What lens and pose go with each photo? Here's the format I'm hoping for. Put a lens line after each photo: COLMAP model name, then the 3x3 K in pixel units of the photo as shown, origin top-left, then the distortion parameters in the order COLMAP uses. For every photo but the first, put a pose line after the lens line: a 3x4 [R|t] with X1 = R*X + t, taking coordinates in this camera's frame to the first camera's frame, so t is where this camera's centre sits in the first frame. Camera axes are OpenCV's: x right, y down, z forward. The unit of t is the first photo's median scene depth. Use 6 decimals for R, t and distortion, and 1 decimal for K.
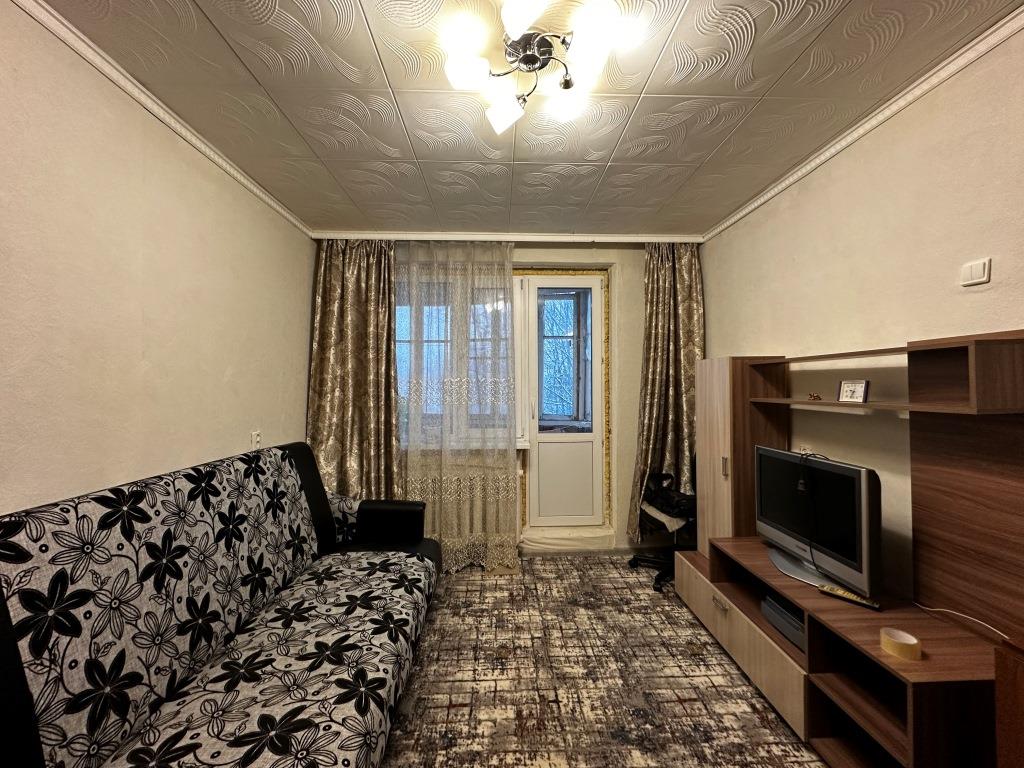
lens RADIAL K [[405.8, 0, 513.1], [0, 405.8, 381.3], [0, 0, 1]] dist [-0.002535, 0.000071]
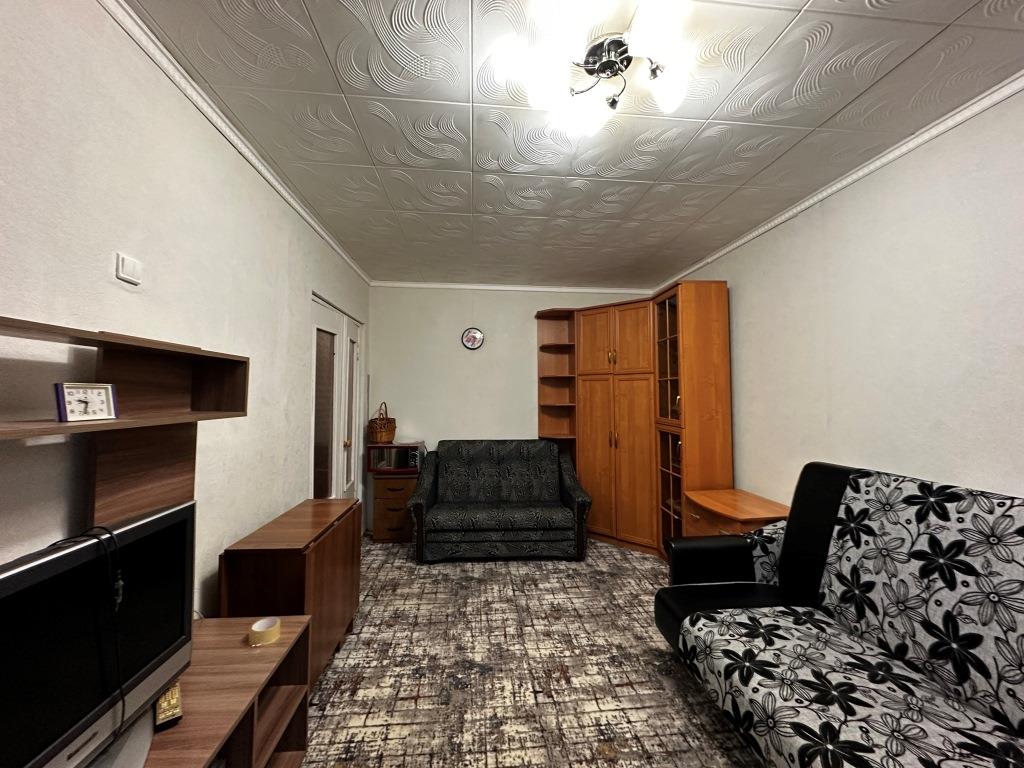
lens RADIAL K [[405.8, 0, 510.6], [0, 405.8, 382.0], [0, 0, 1]] dist [-0.002535, 0.000071]
pose [[-0.998462, -0.006767, -0.055026, 0.367714], [-0.004349, 0.999025, -0.043930, 0.024438], [0.055270, -0.043623, -0.997518, 2.189034]]
